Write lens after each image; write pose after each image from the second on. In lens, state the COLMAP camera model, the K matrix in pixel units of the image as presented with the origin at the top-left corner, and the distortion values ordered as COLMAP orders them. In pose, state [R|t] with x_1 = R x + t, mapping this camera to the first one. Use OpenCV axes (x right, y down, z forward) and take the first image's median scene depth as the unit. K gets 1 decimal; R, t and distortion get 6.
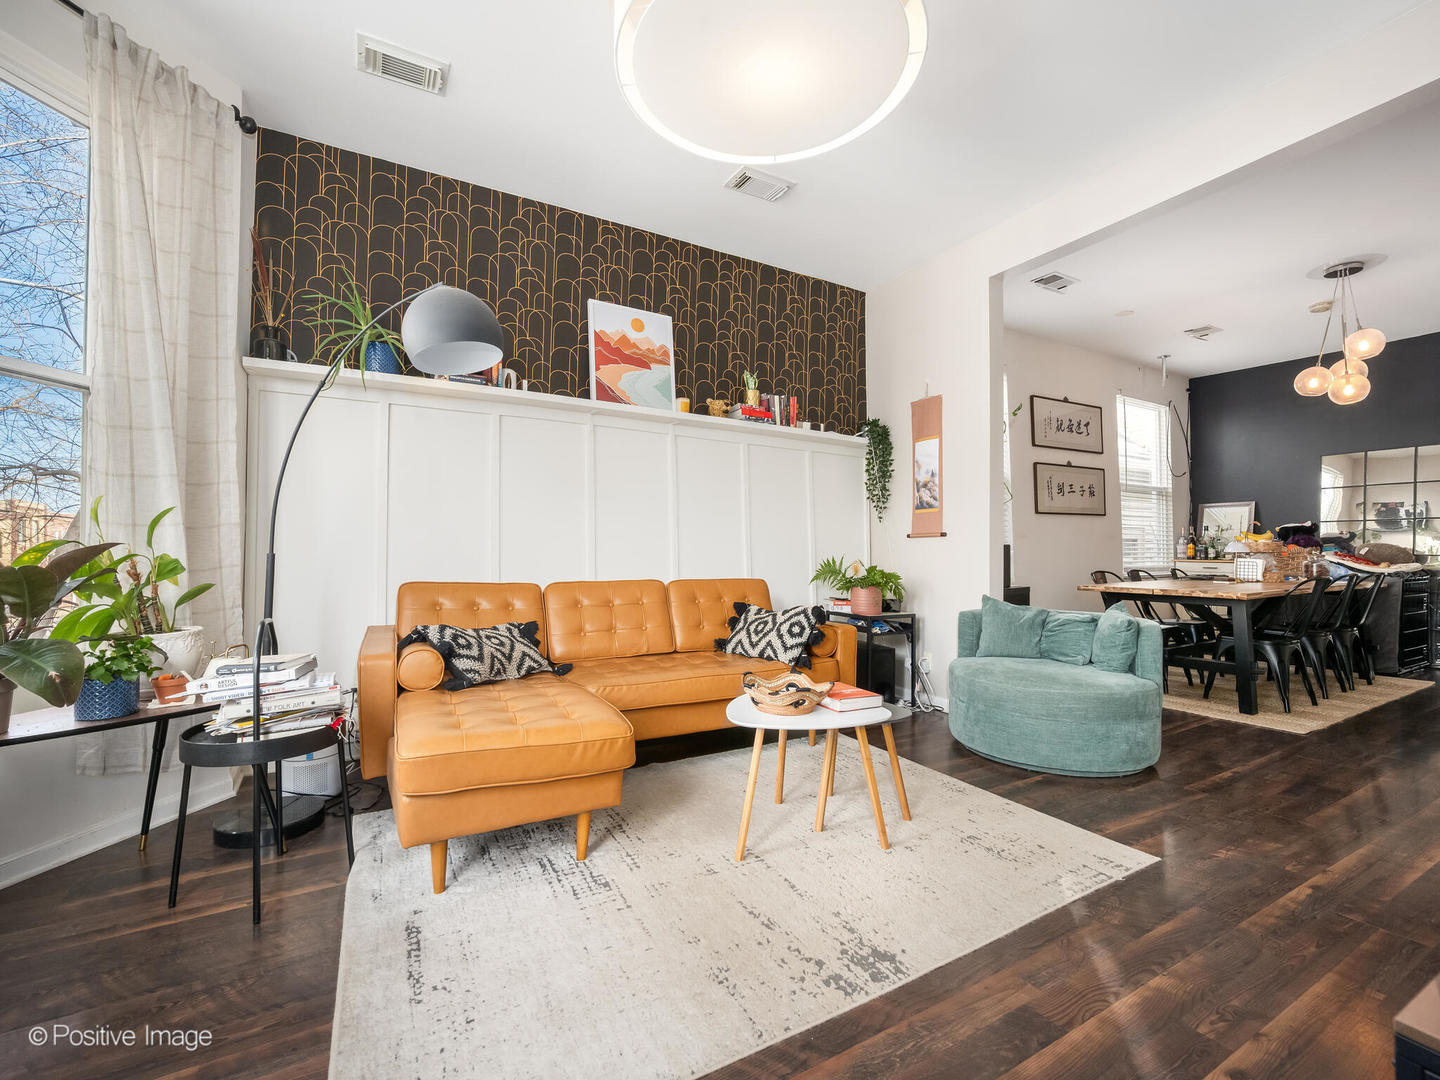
lens RADIAL K [[637.1, 0, 713.2], [0, 637.1, 539.2], [0, 0, 1]] dist [-0.008349, 0.000291]
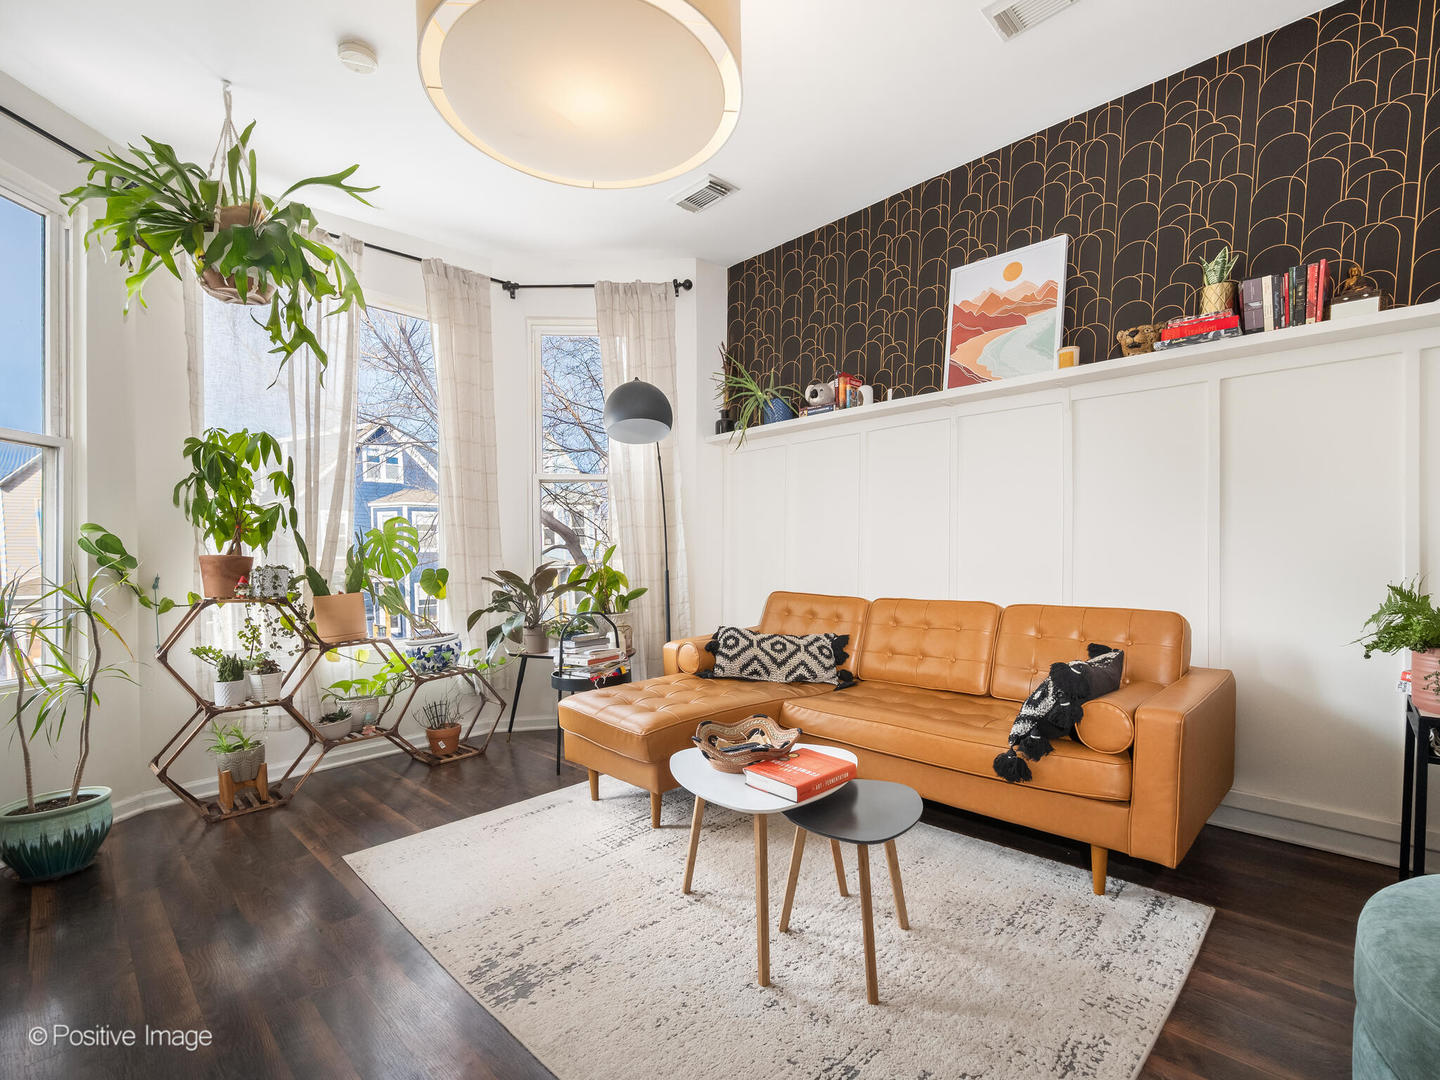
lens RADIAL K [[665.4, 0, 729.4], [0, 665.4, 561.0], [0, 0, 1]] dist [-0.001712, -0.000368]
pose [[0.276512, 0.007144, -0.960984, 0.605251], [0.041488, 0.998951, 0.019364, -0.016250], [0.960114, -0.045224, 0.275926, 0.462217]]
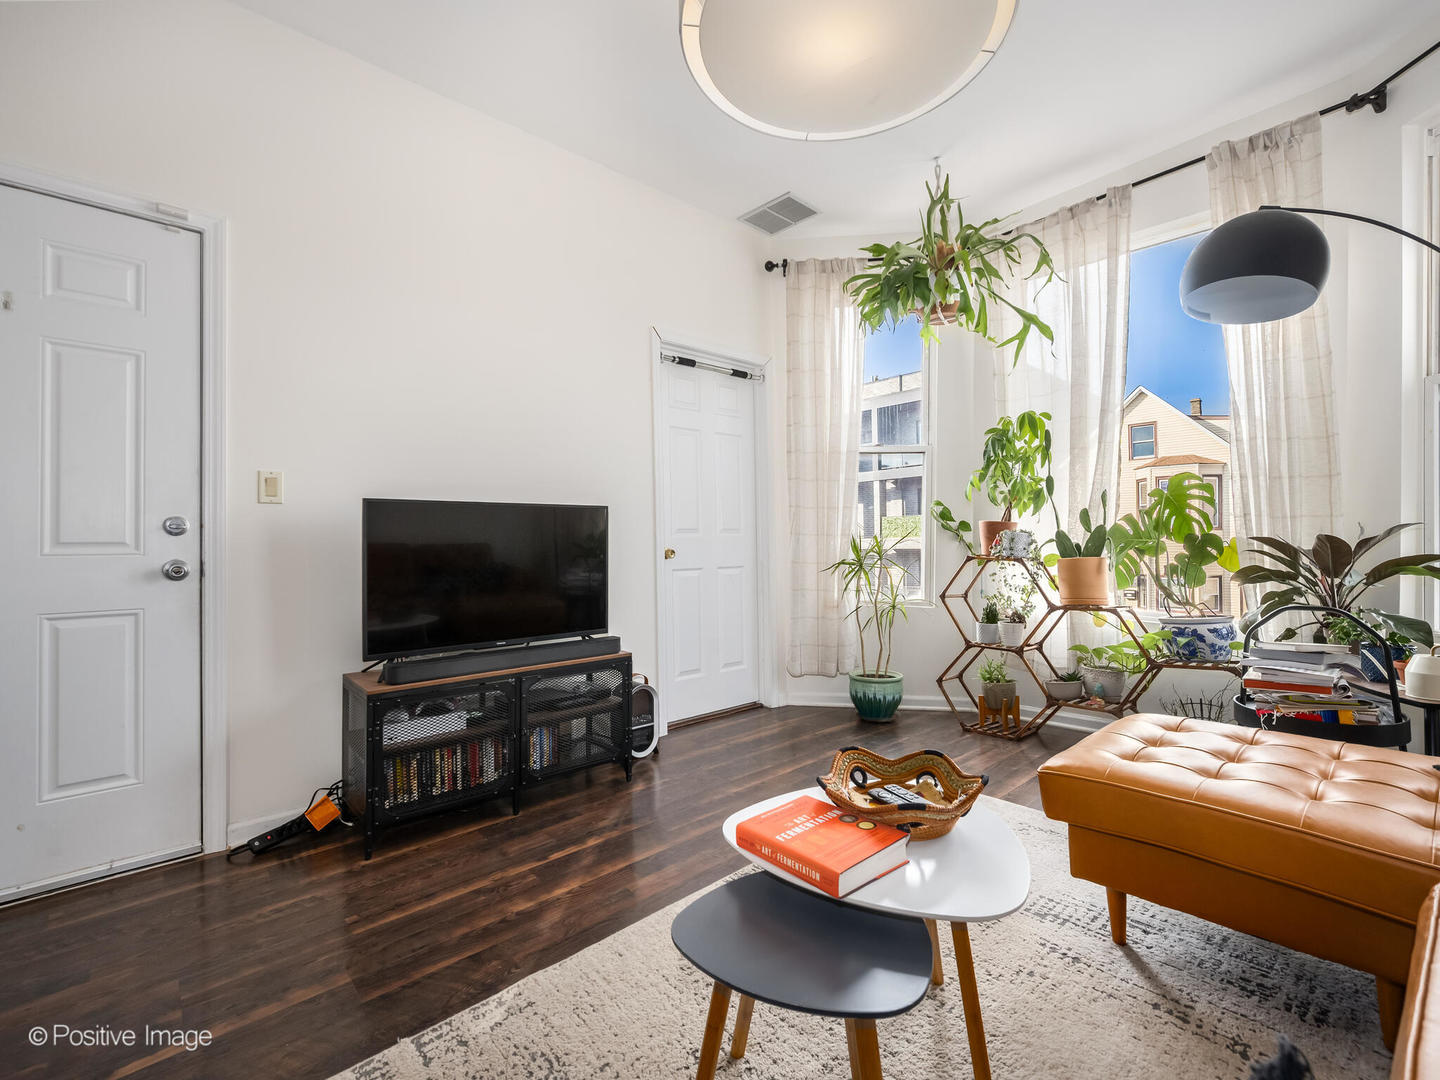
lens RADIAL K [[637.1, 0, 713.2], [0, 637.1, 539.2], [0, 0, 1]] dist [-0.008349, 0.000291]
pose [[-0.977630, 0.012025, -0.209990, 0.251064], [0.018553, 0.999403, -0.029143, 0.015225], [0.209514, -0.032387, -0.977269, 0.966552]]
